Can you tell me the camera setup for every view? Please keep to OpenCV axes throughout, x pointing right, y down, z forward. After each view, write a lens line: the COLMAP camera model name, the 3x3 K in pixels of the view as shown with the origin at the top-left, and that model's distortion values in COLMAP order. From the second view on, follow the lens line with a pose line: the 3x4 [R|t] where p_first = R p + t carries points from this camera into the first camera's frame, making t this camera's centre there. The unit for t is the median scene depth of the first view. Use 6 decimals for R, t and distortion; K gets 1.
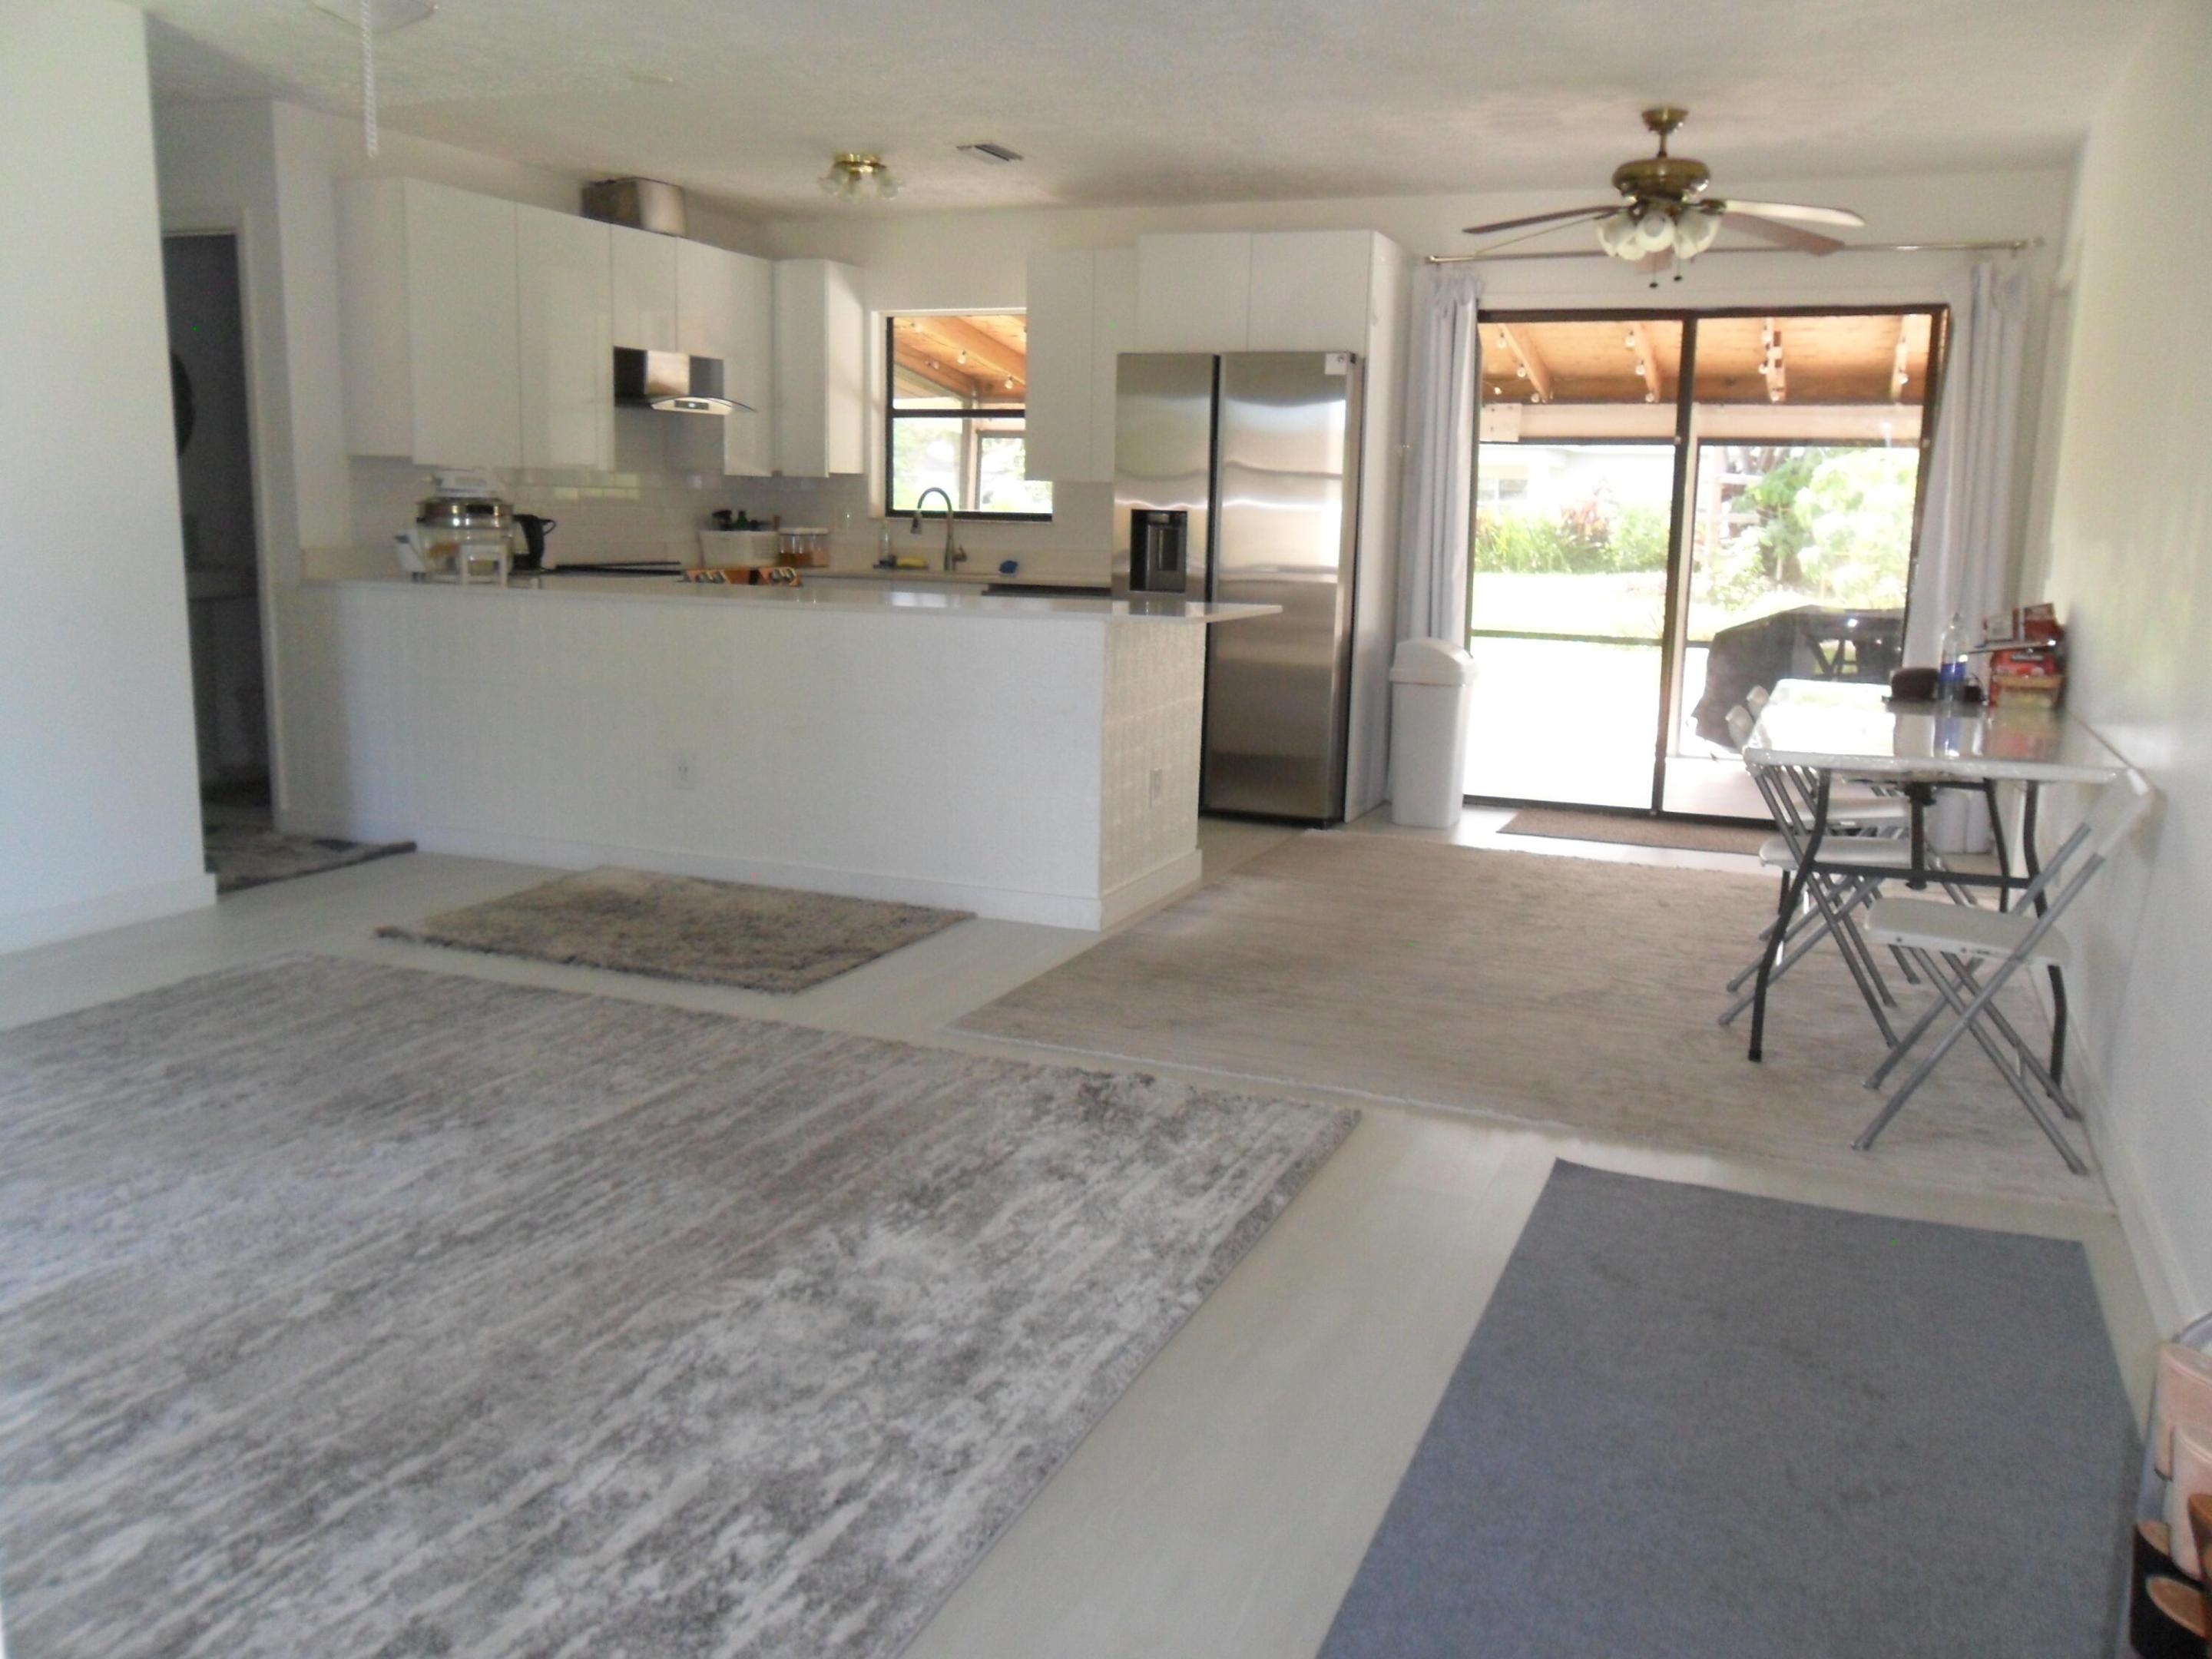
lens RADIAL K [[1807.8, 0, 1112.4], [0, 1807.8, 823.1], [0, 0, 1]] dist [-0.028778, 0.027054]
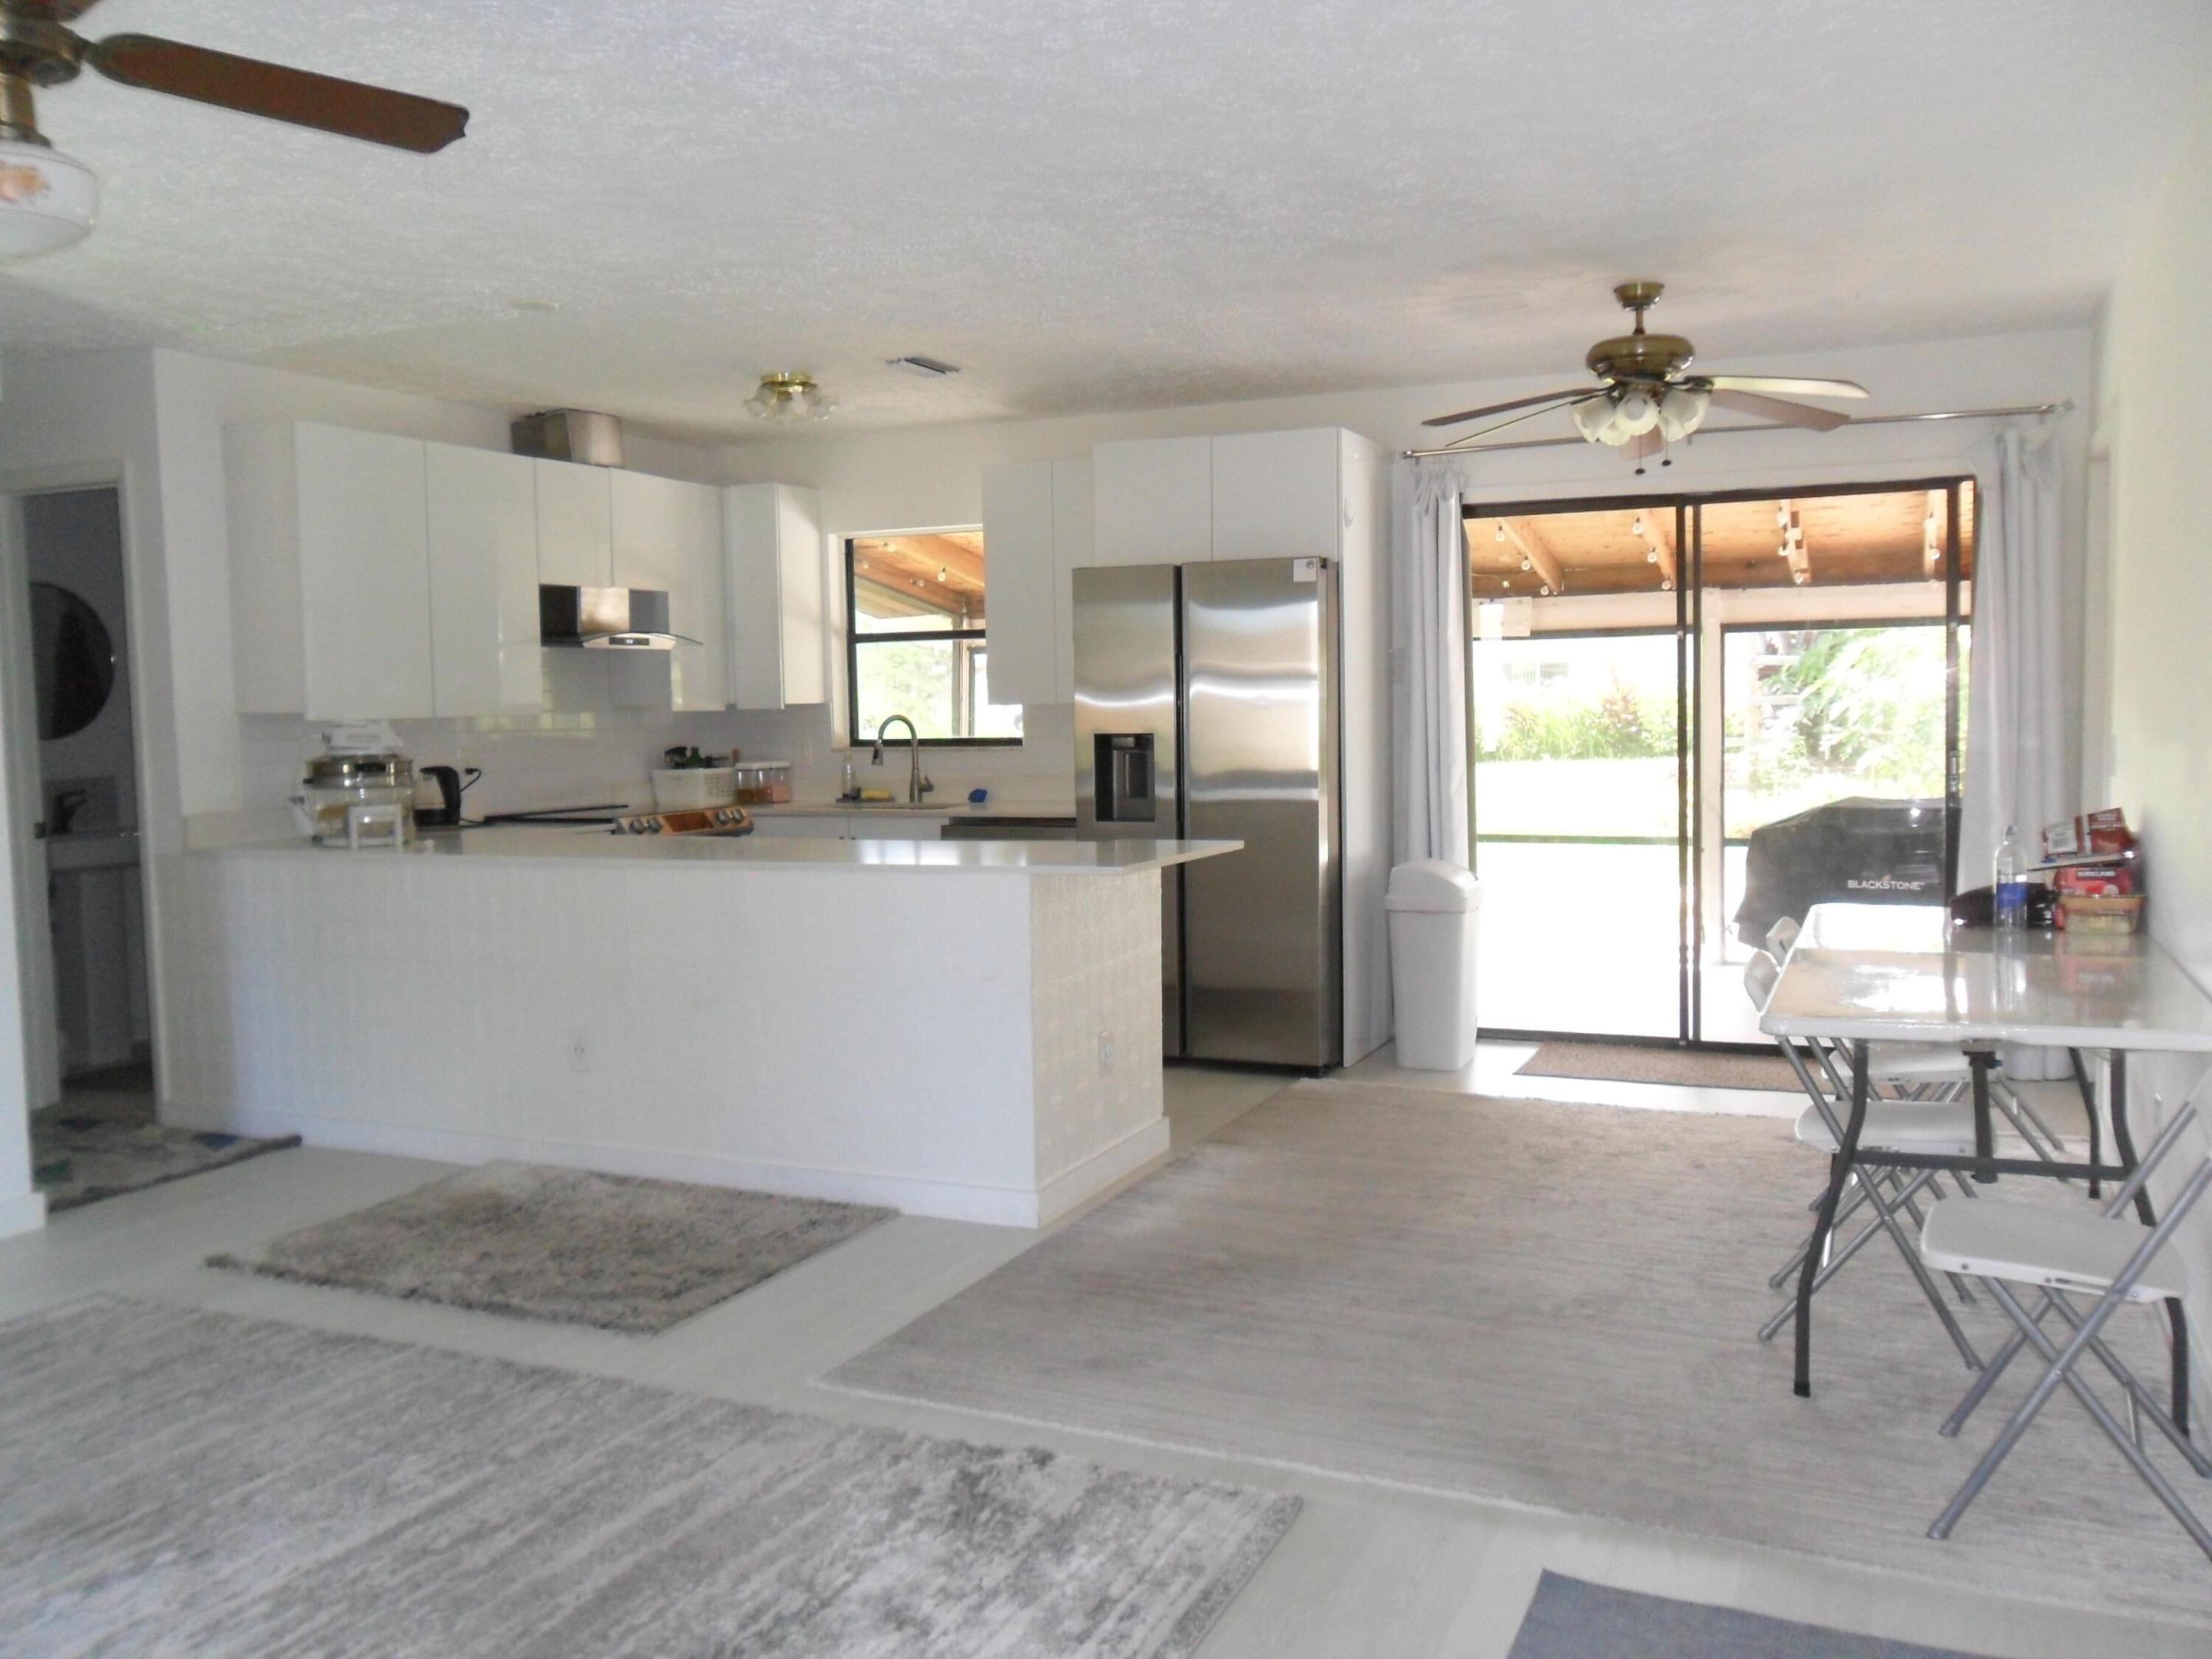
lens RADIAL K [[1807.8, 0, 1109.7], [0, 1807.8, 828.4], [0, 0, 1]] dist [-0.028778, 0.027054]
pose [[0.998672, -0.039301, -0.033322, 0.054145], [0.035605, 0.993828, -0.105060, -0.033004], [0.037245, 0.103734, 0.993908, 0.102122]]
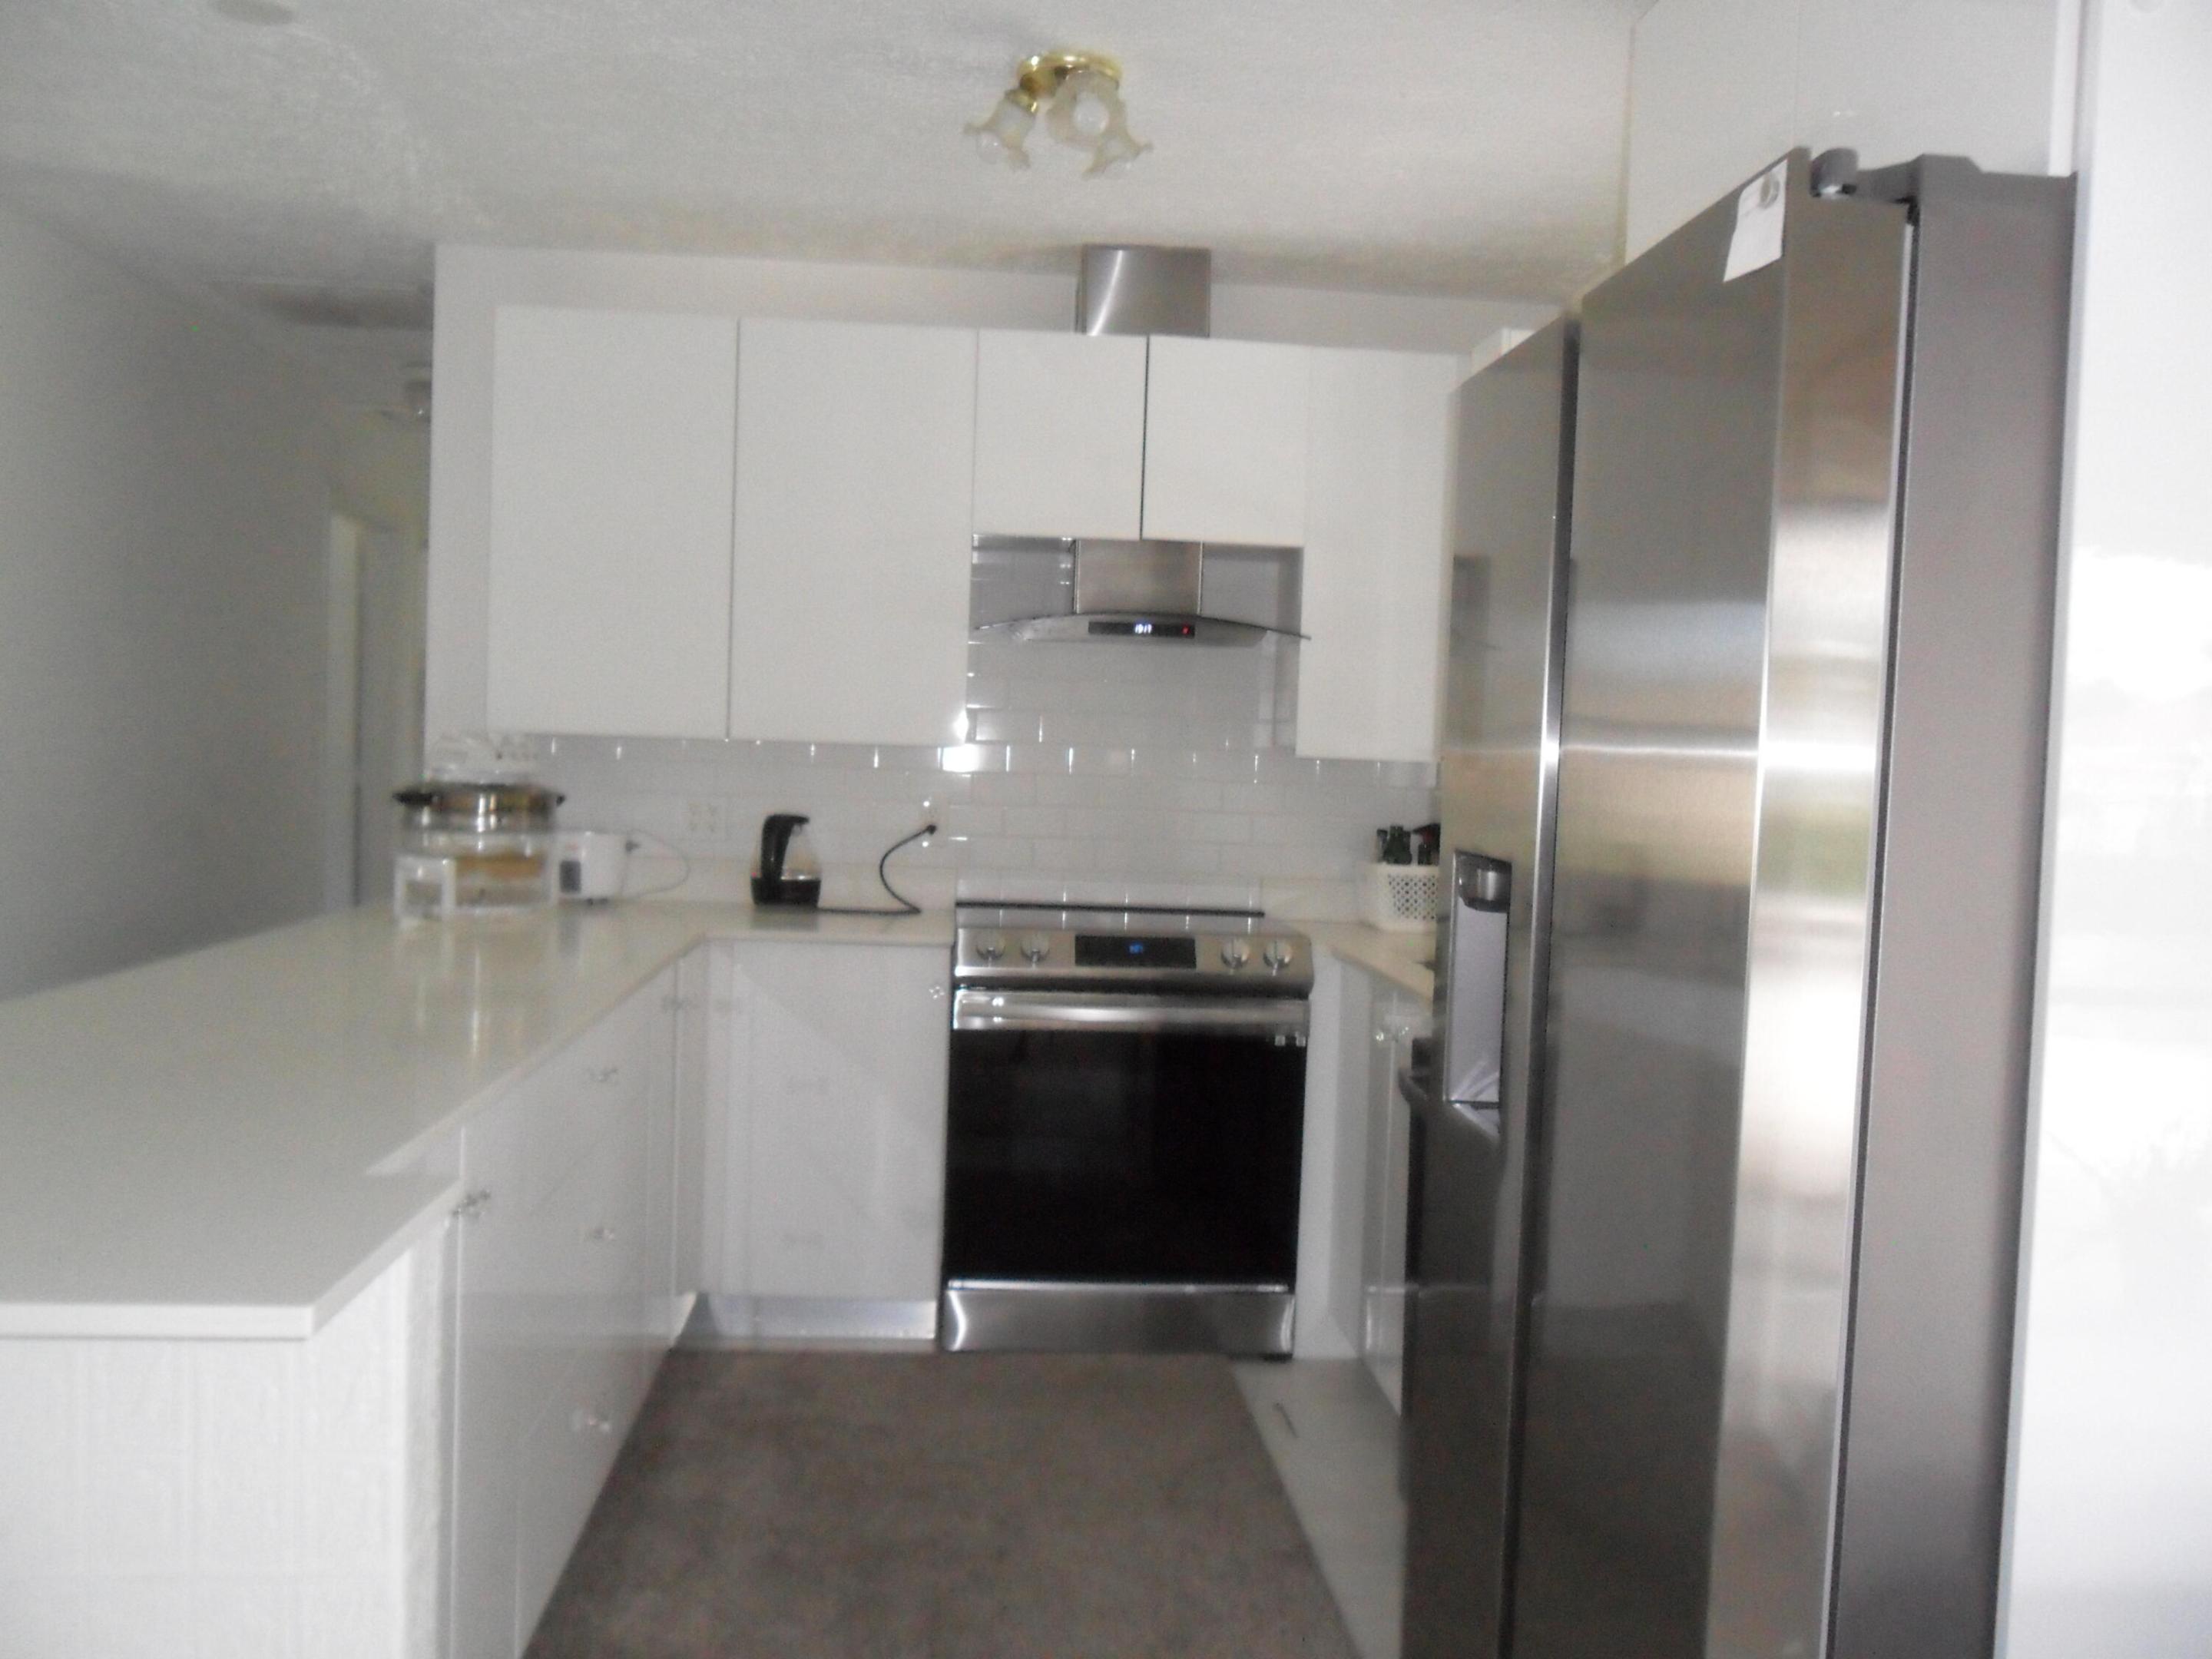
lens RADIAL K [[1807.8, 0, 1106.7], [0, 1807.8, 821.0], [0, 0, 1]] dist [-0.028778, 0.027054]
pose [[0.457232, 0.031470, -0.888790, 0.304290], [-0.182893, 0.981340, -0.059341, -0.170407], [0.870338, 0.189686, 0.454456, 0.916087]]
